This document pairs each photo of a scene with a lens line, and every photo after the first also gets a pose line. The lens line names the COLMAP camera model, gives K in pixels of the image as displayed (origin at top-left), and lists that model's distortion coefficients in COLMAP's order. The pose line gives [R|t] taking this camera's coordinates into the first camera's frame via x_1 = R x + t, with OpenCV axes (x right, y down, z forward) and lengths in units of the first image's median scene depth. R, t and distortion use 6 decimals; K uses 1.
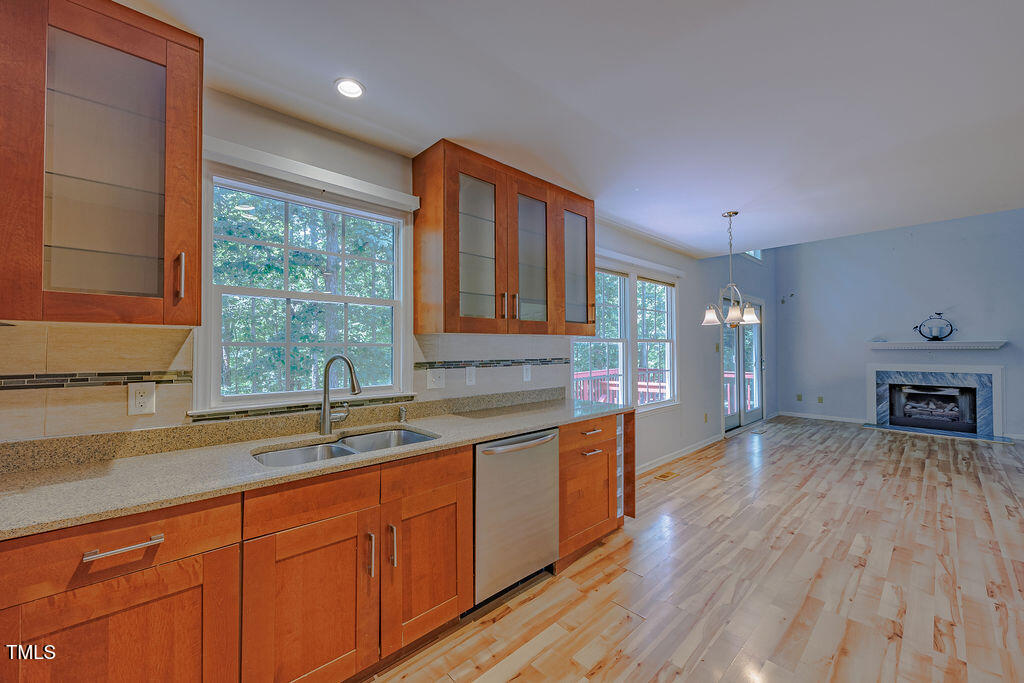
lens RADIAL K [[400.1, 0, 510.6], [0, 400.1, 343.4], [0, 0, 1]] dist [-0.000406, -0.000047]
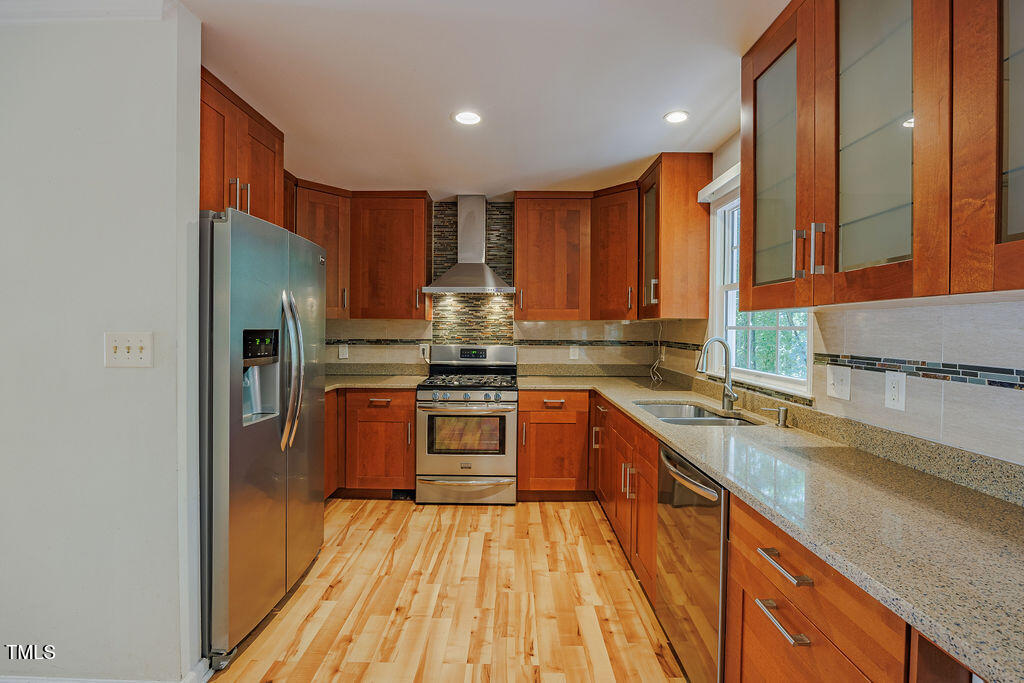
lens RADIAL K [[461.9, 0, 513.0], [0, 461.9, 335.8], [0, 0, 1]] dist [-0.014863, 0.001335]
pose [[-0.679120, 0.010248, -0.733956, 0.705743], [0.004382, 0.999941, 0.009907, 0.007237], [0.734014, 0.003512, -0.679125, 1.157445]]
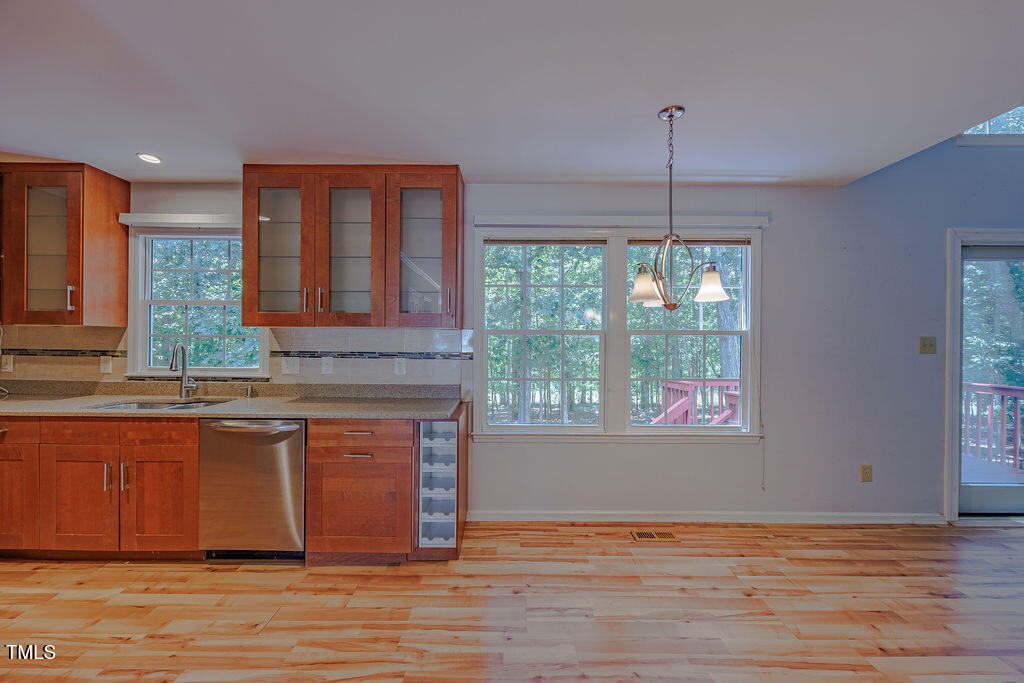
lens RADIAL K [[405.4, 0, 504.3], [0, 405.4, 342.4], [0, 0, 1]] dist [-0.000473, -0.000170]
pose [[0.730466, 0.012744, -0.682830, 1.127000], [-0.002486, 0.999869, 0.016001, -0.000251], [0.682944, -0.009990, 0.730402, 0.583236]]
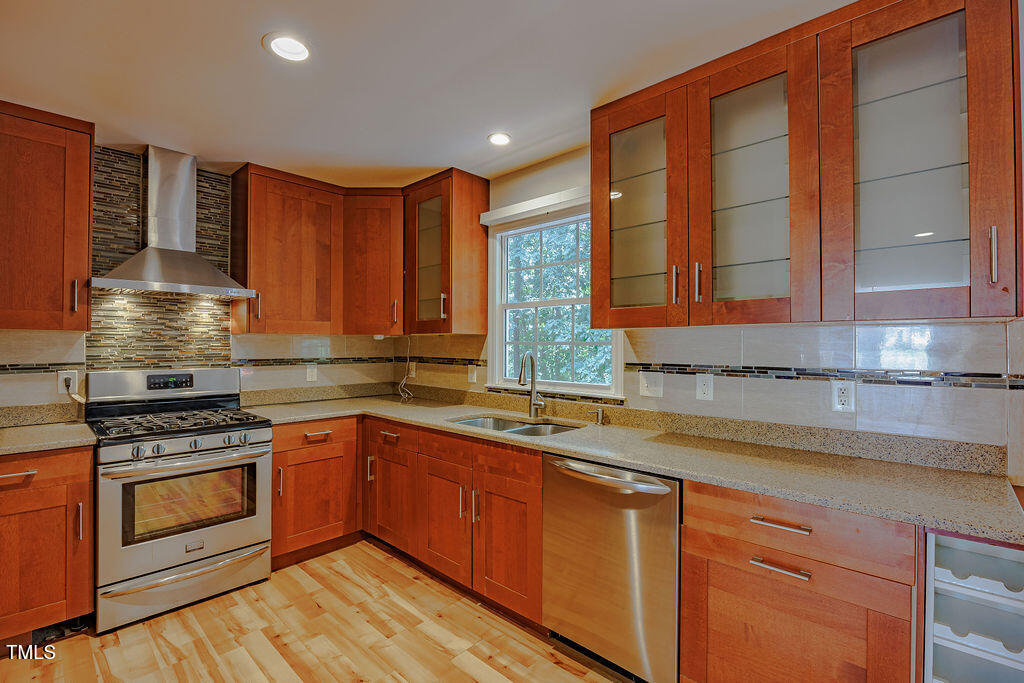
lens RADIAL K [[461.7, 0, 509.2], [0, 461.7, 344.3], [0, 0, 1]] dist [-0.016140, 0.000675]
pose [[0.060540, 0.001317, -0.998165, 0.760569], [0.010750, 0.999940, 0.001972, 0.002033], [0.998108, -0.010850, 0.060522, 0.682889]]
